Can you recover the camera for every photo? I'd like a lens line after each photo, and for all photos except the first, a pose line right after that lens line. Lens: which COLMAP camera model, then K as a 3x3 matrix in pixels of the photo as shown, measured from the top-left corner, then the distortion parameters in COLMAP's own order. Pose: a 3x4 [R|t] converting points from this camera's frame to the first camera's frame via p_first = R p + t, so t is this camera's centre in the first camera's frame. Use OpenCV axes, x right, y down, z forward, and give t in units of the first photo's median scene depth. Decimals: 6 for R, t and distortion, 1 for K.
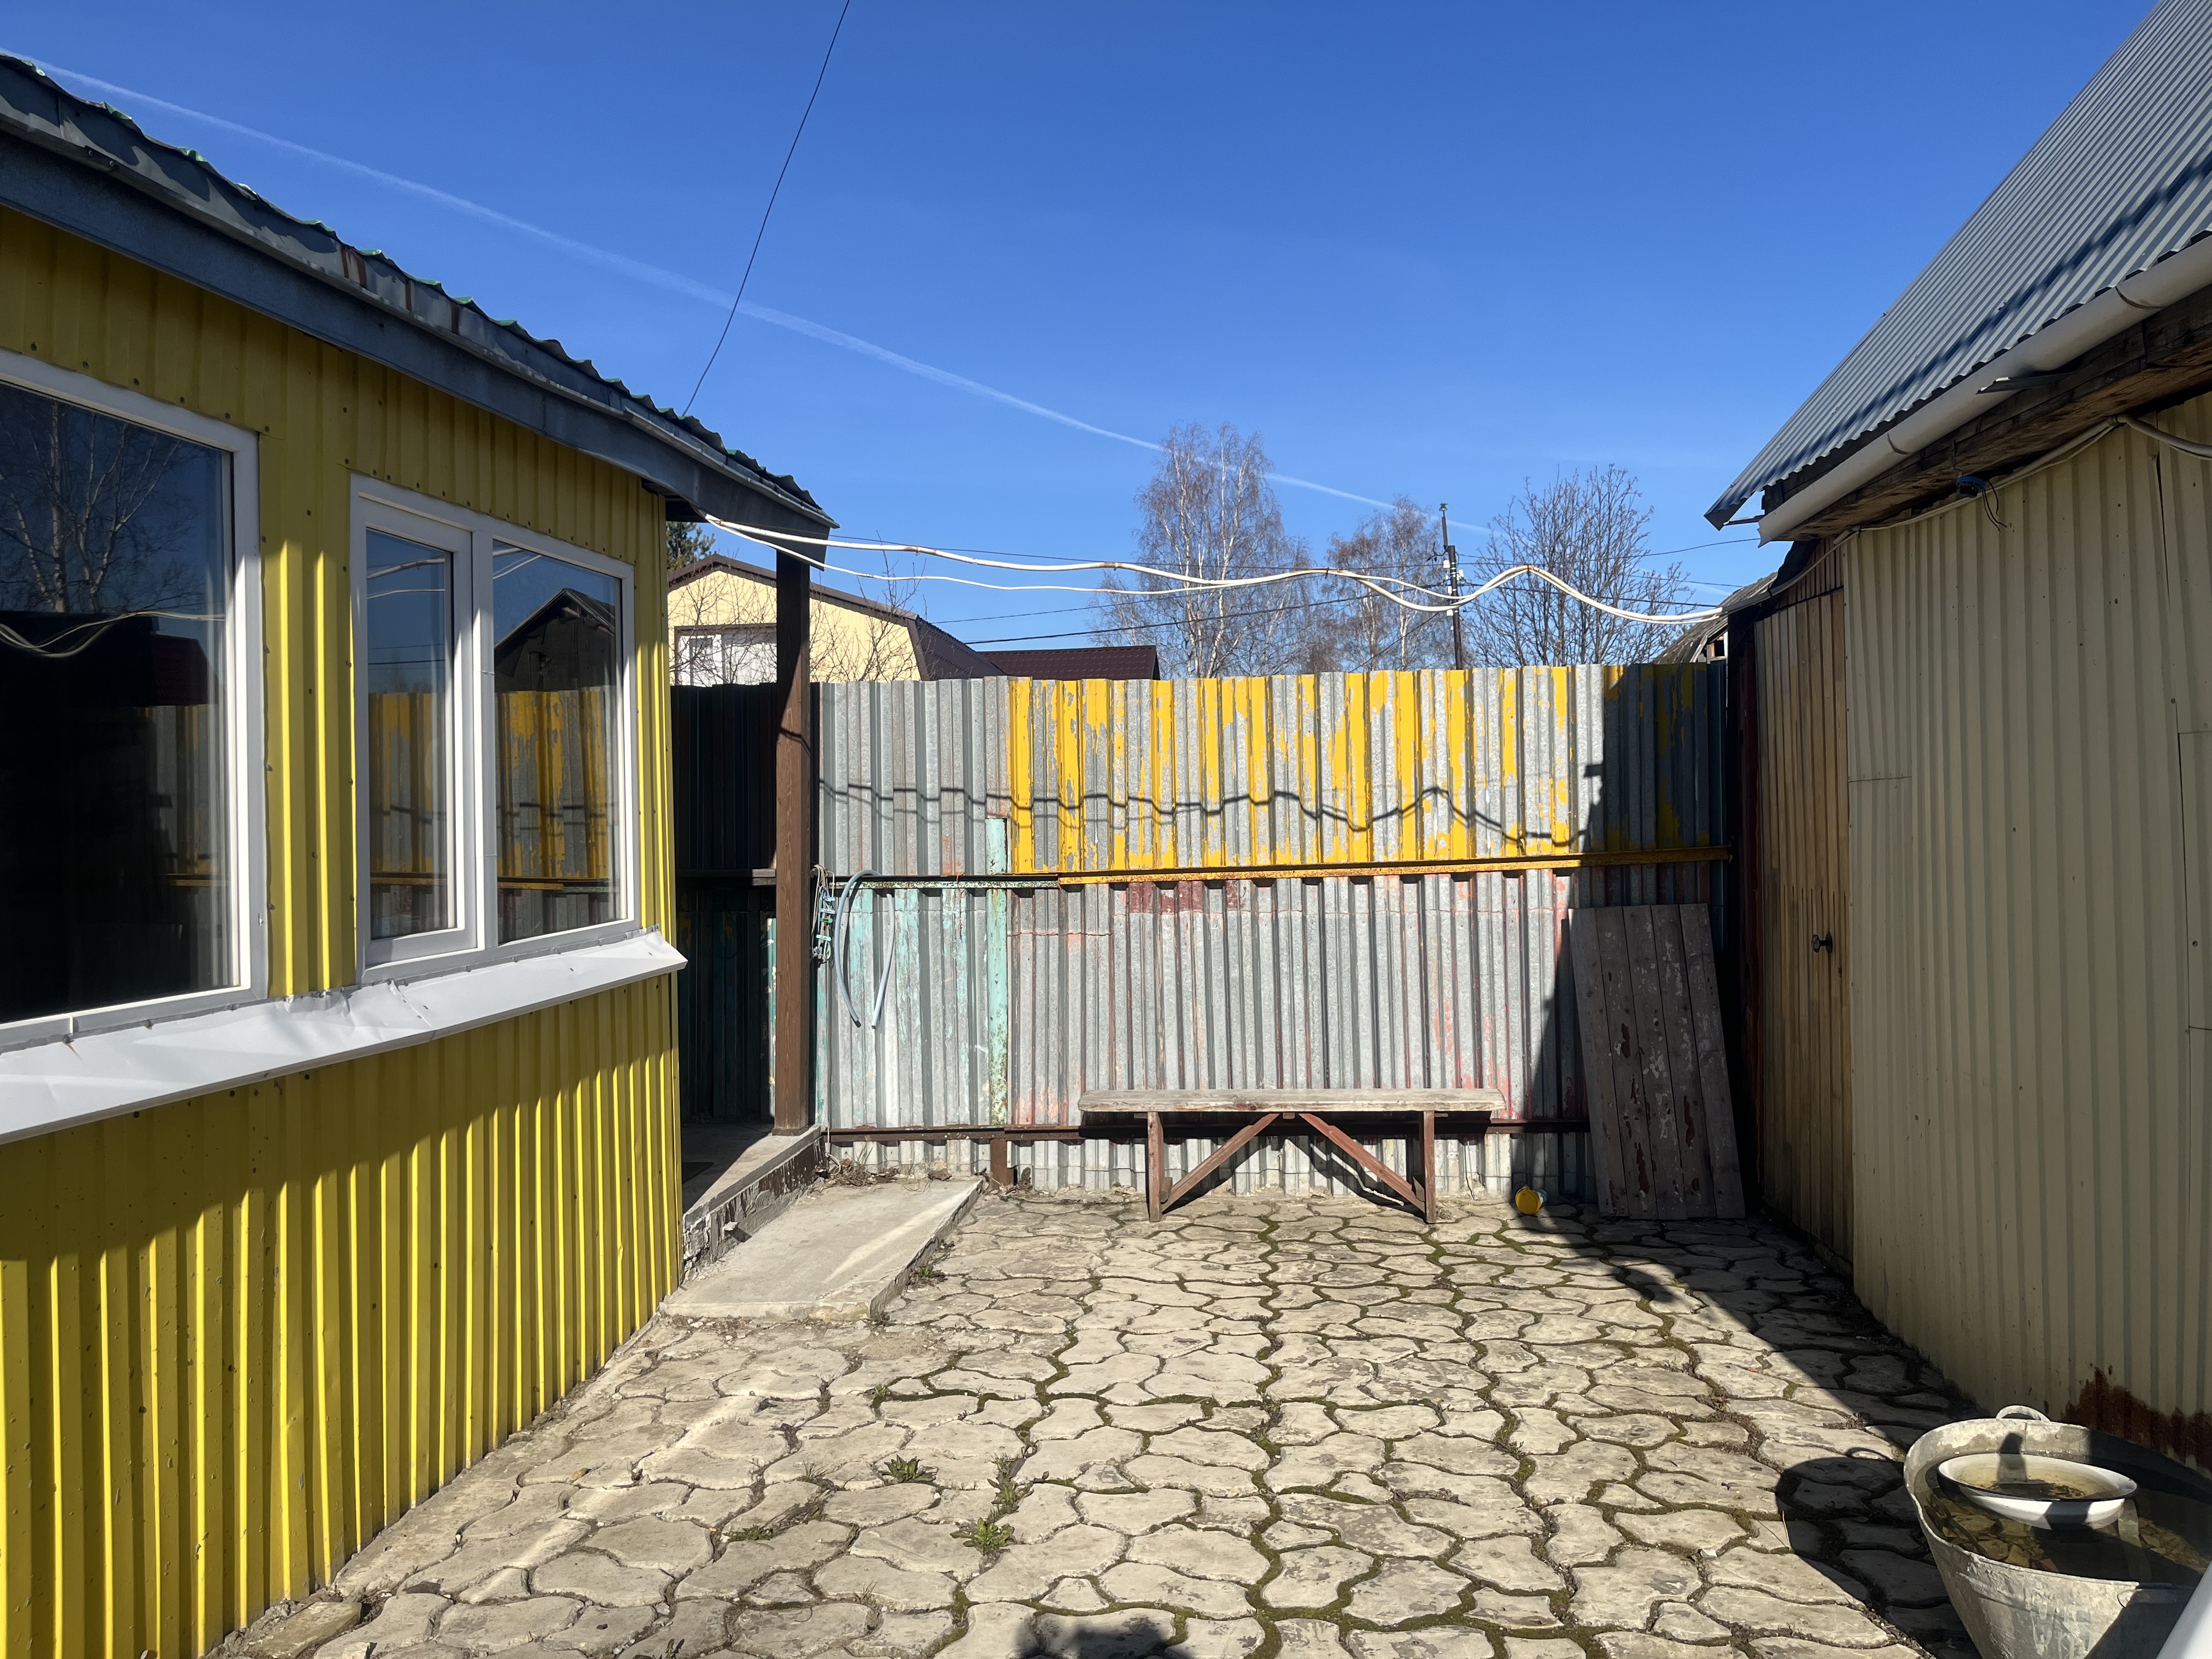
lens RADIAL K [[1664.0, 0, 1091.0], [0, 1664.0, 818.1], [0, 0, 1]] dist [0.061046, -0.087498]
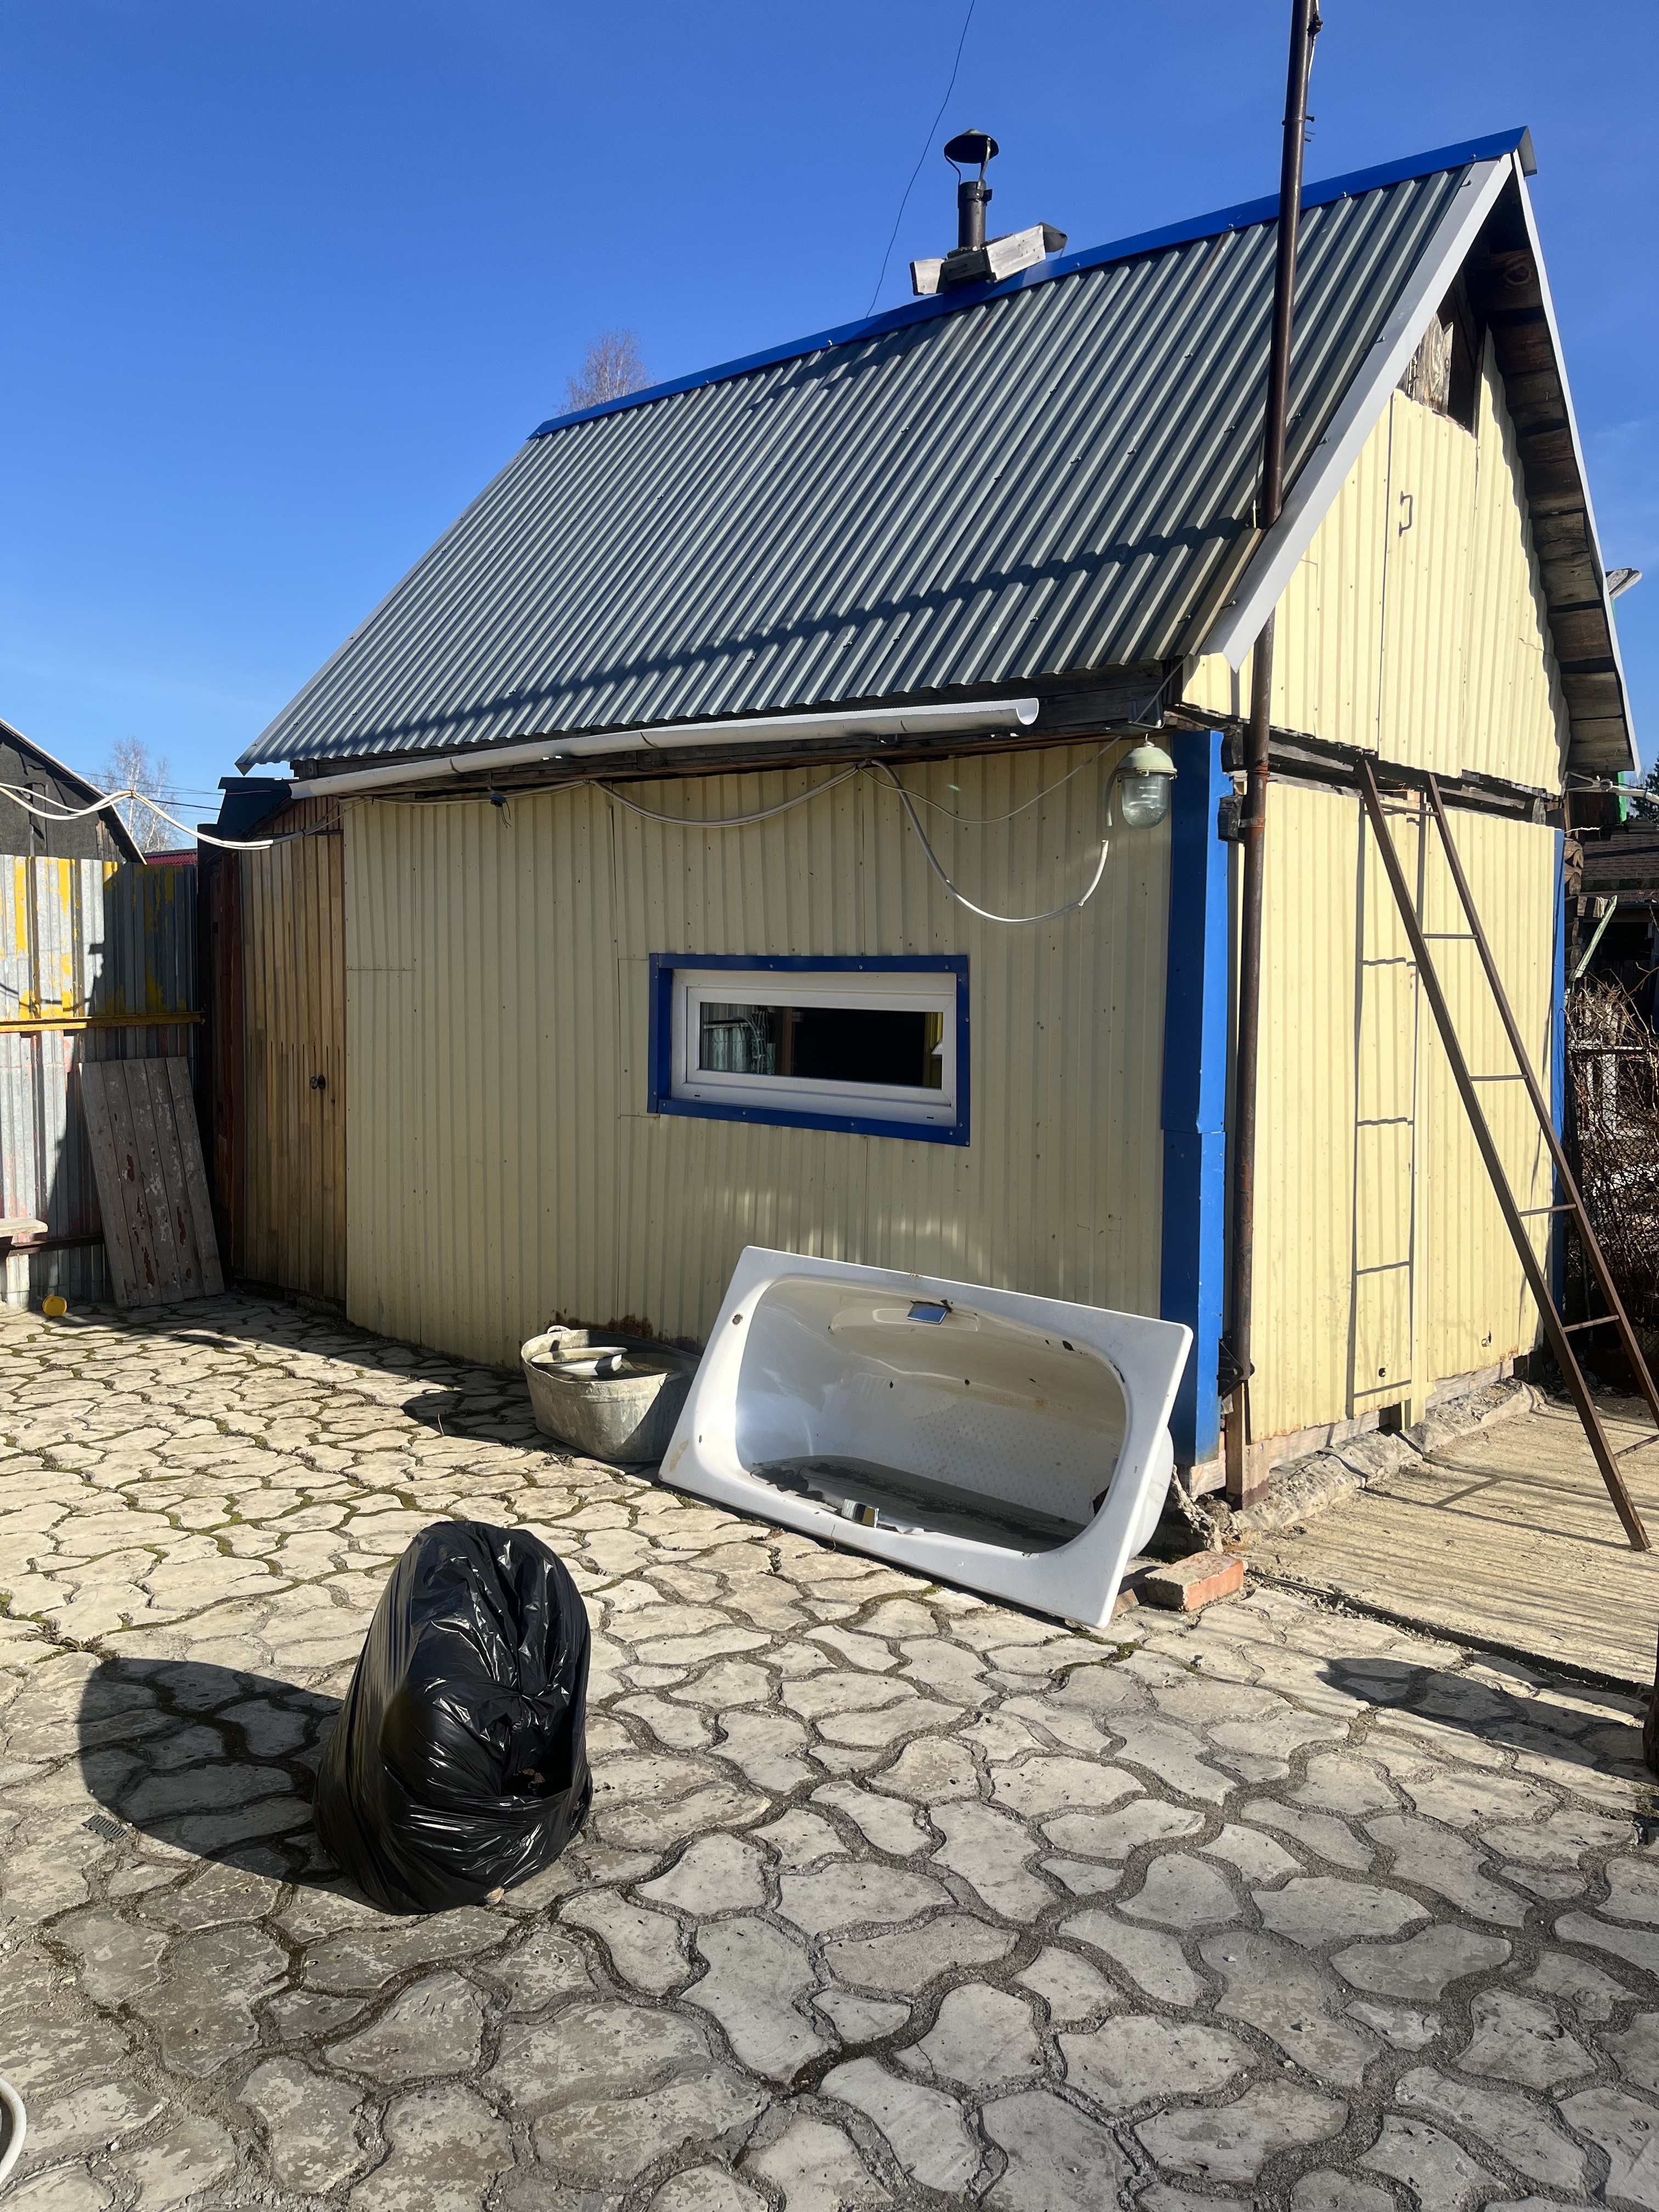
lens RADIAL K [[1785.3, 0, 821.9], [0, 1785.3, 1095.7], [0, 0, 1]] dist [0.006835, 0.001745]
pose [[0.589607, -0.035048, 0.806929, -0.435185], [-0.022873, 0.997933, 0.060057, -0.011820], [-0.807366, -0.053867, 0.587587, -0.188034]]
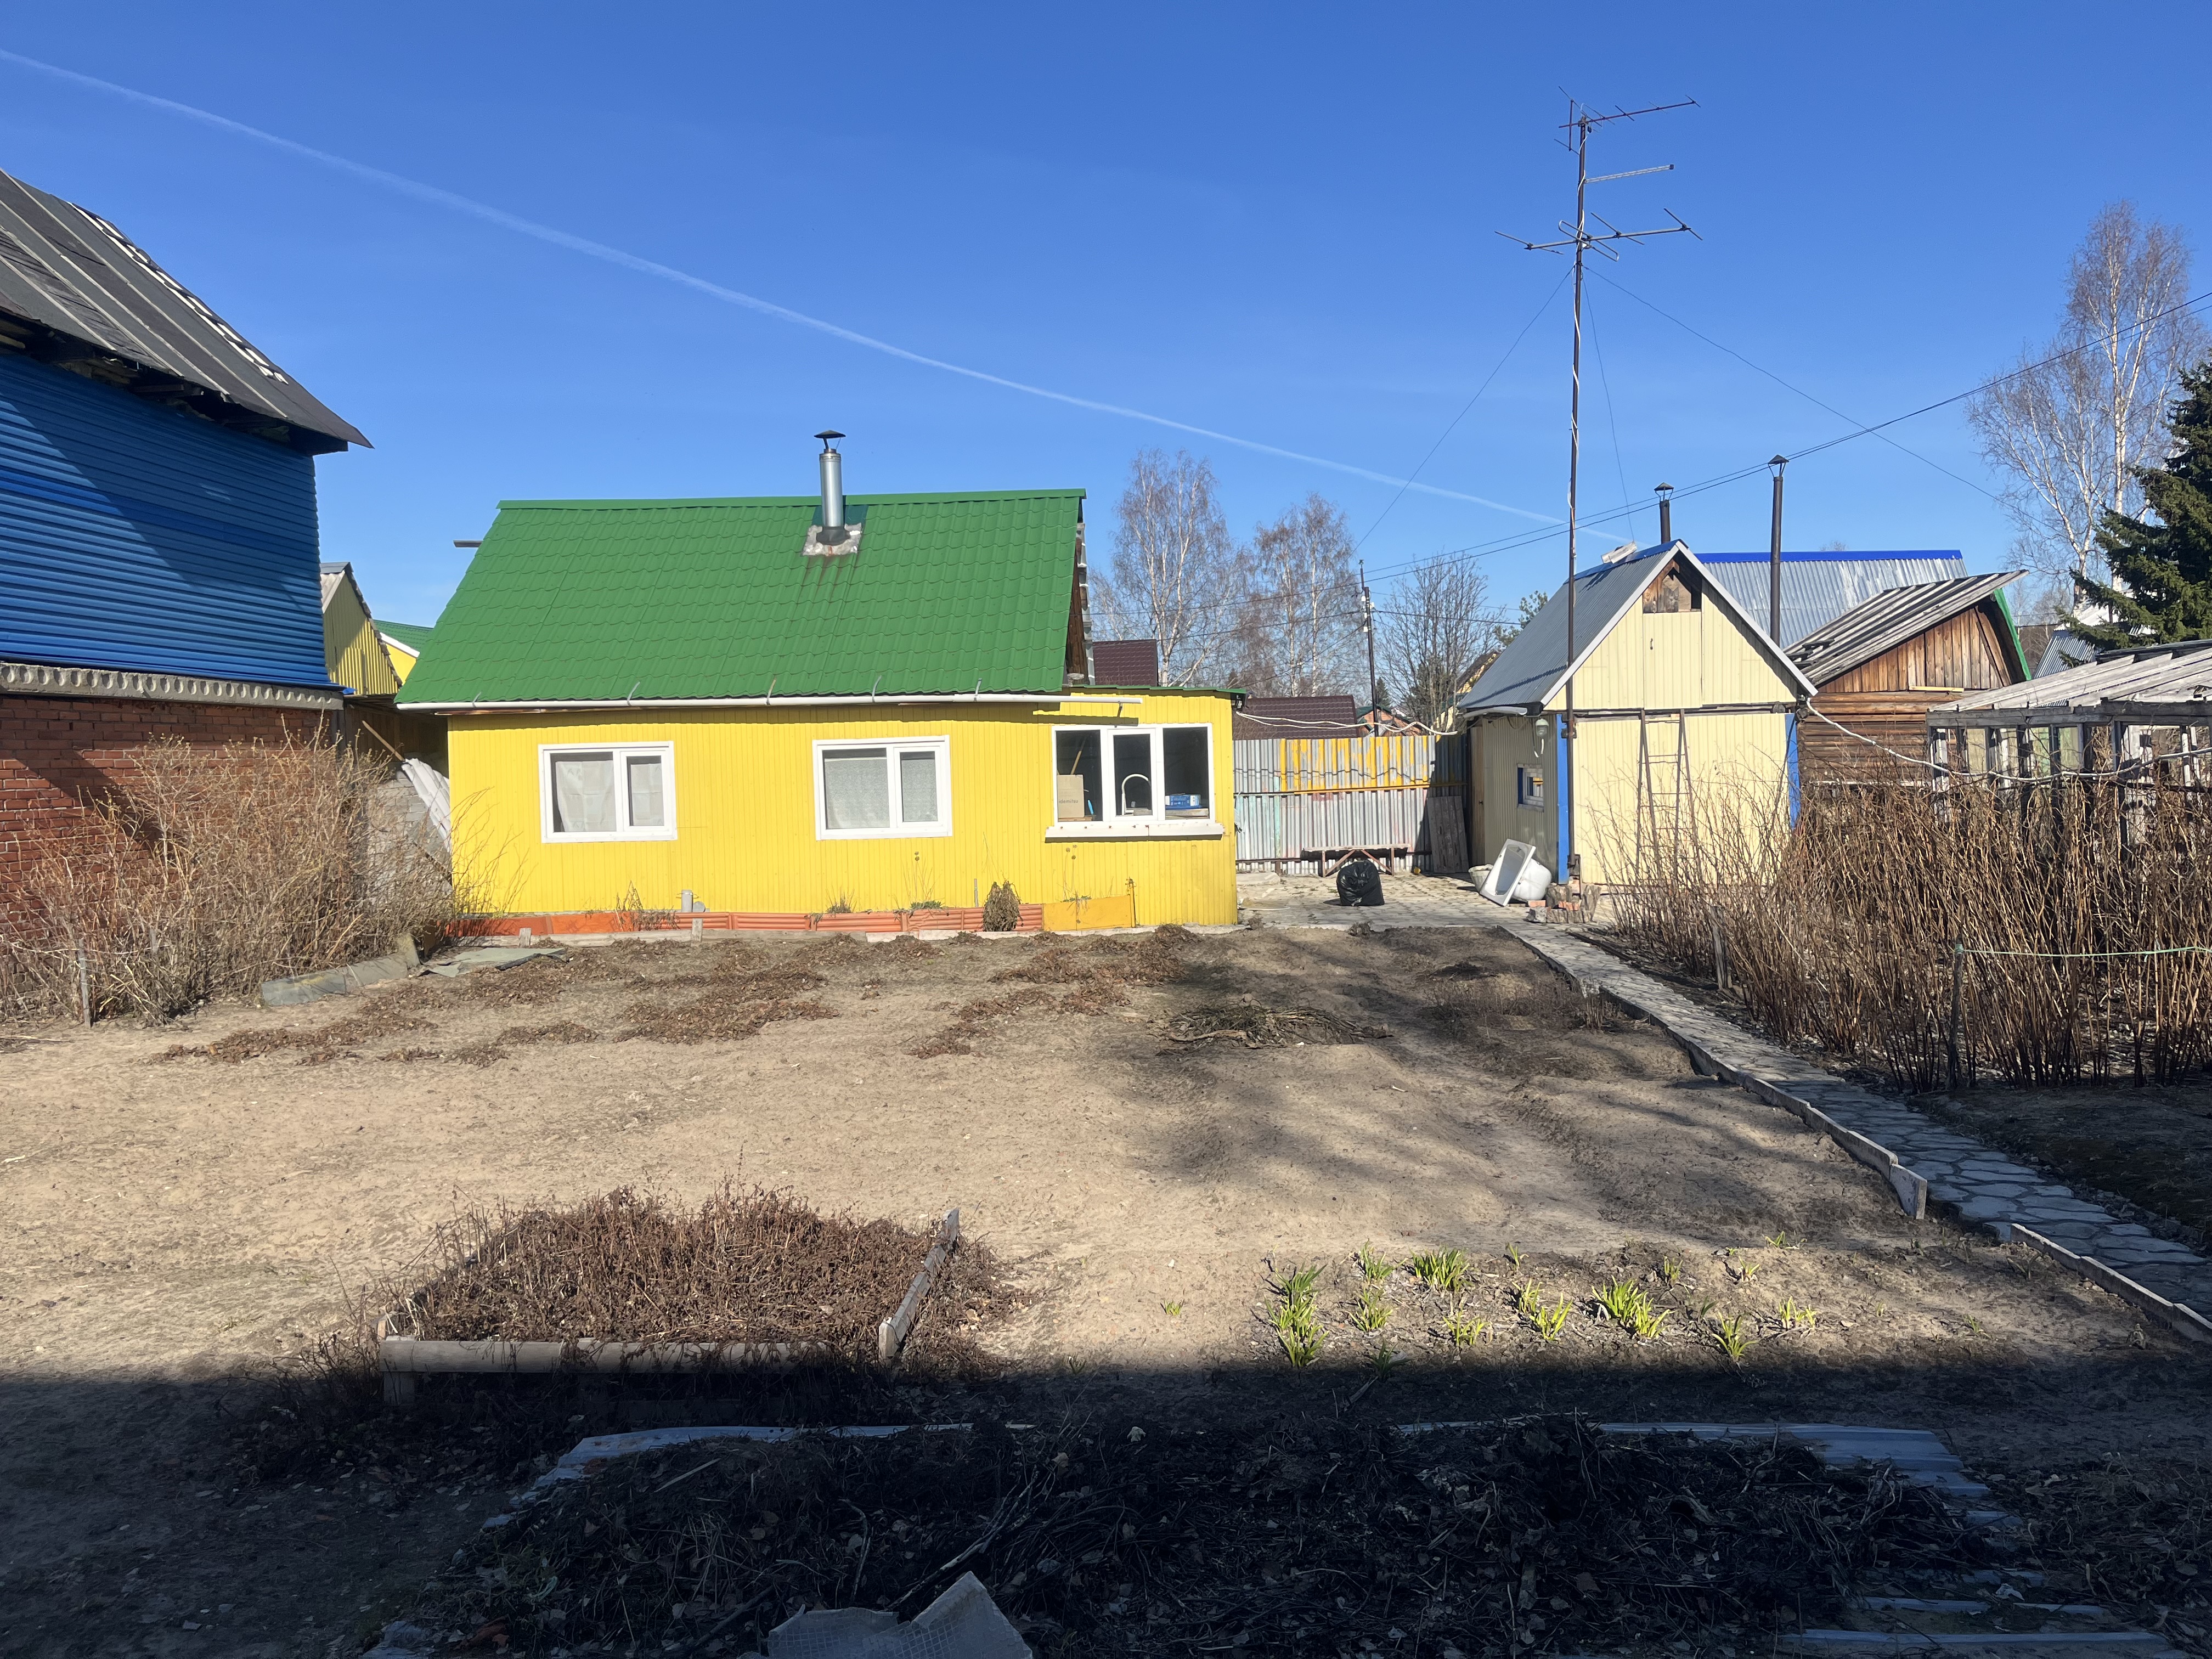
lens RADIAL K [[1664.0, 0, 1107.9], [0, 1664.0, 824.8], [0, 0, 1]] dist [0.061046, -0.087498]
pose [[0.997161, -0.015473, 0.073695, -0.743301], [0.012200, 0.998928, 0.044657, -0.066099], [-0.074307, -0.043632, 0.996280, -2.820298]]
